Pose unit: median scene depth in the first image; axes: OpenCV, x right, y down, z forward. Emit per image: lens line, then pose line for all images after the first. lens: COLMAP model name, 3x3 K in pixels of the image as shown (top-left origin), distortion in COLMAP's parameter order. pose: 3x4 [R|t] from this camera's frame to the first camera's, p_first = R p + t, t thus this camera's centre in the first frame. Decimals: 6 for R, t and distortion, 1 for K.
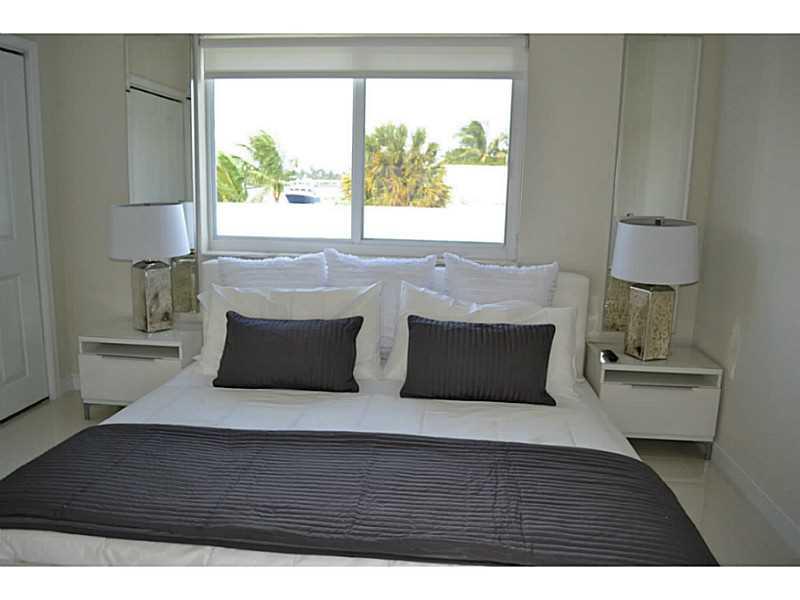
lens RADIAL K [[643.0, 0, 400.7], [0, 643.0, 300.8], [0, 0, 1]] dist [-0.069354, -0.001503]
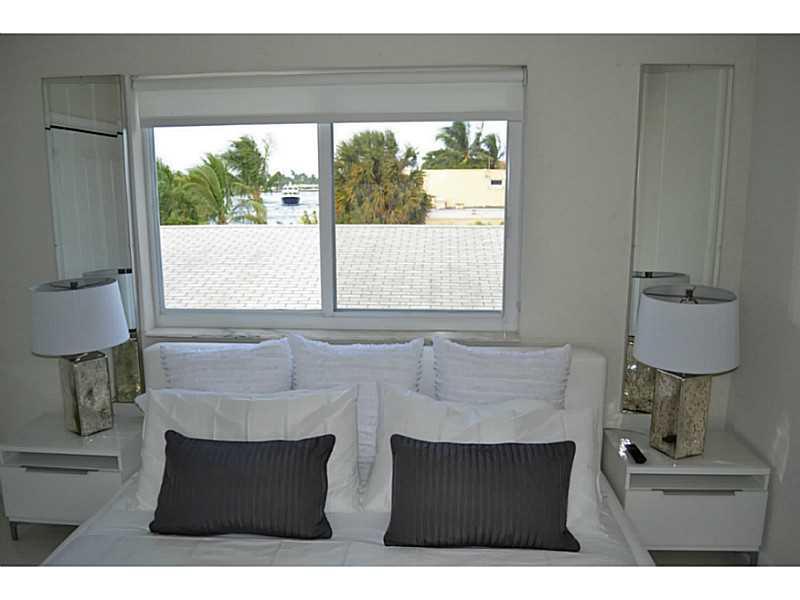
lens RADIAL K [[643.0, 0, 399.5], [0, 643.0, 300.4], [0, 0, 1]] dist [-0.069354, -0.001503]
pose [[0.999301, -0.031682, 0.019865, 0.009869], [0.031738, 0.999493, -0.002483, -0.121735], [-0.019776, 0.003111, 0.999800, 0.175424]]
